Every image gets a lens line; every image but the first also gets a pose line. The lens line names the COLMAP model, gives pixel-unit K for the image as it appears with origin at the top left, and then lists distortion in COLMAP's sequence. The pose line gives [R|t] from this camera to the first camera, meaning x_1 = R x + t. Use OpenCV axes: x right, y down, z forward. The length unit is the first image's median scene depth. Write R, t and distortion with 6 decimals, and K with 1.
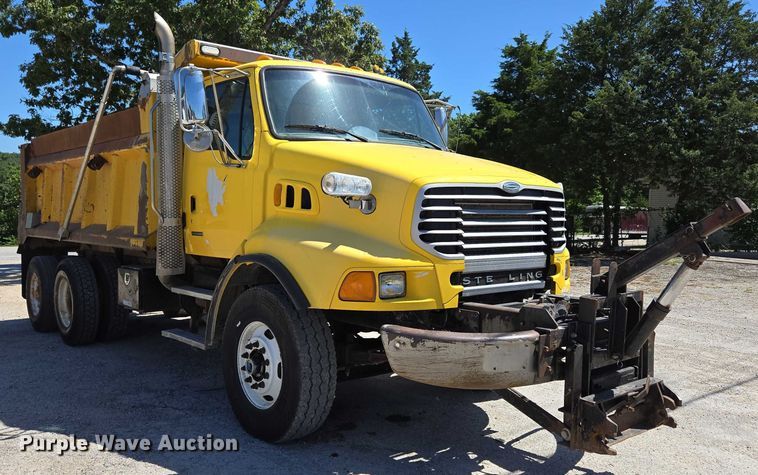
lens RADIAL K [[643.0, 0, 379.0], [0, 643.0, 237.5], [0, 0, 1]] dist [0.082489, -0.007855]
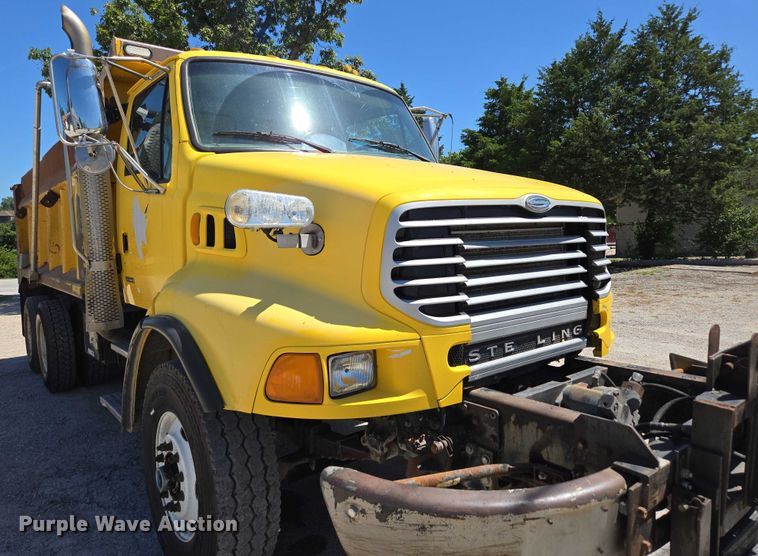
lens RADIAL K [[522.4, 0, 363.0], [0, 522.4, 260.9], [0, 0, 1]] dist [0.054233, 0.000292]
pose [[0.998206, -0.036041, -0.047808, 0.049010], [0.036477, 0.999300, 0.008281, -0.029025], [0.047476, -0.010010, 0.998822, 0.428990]]
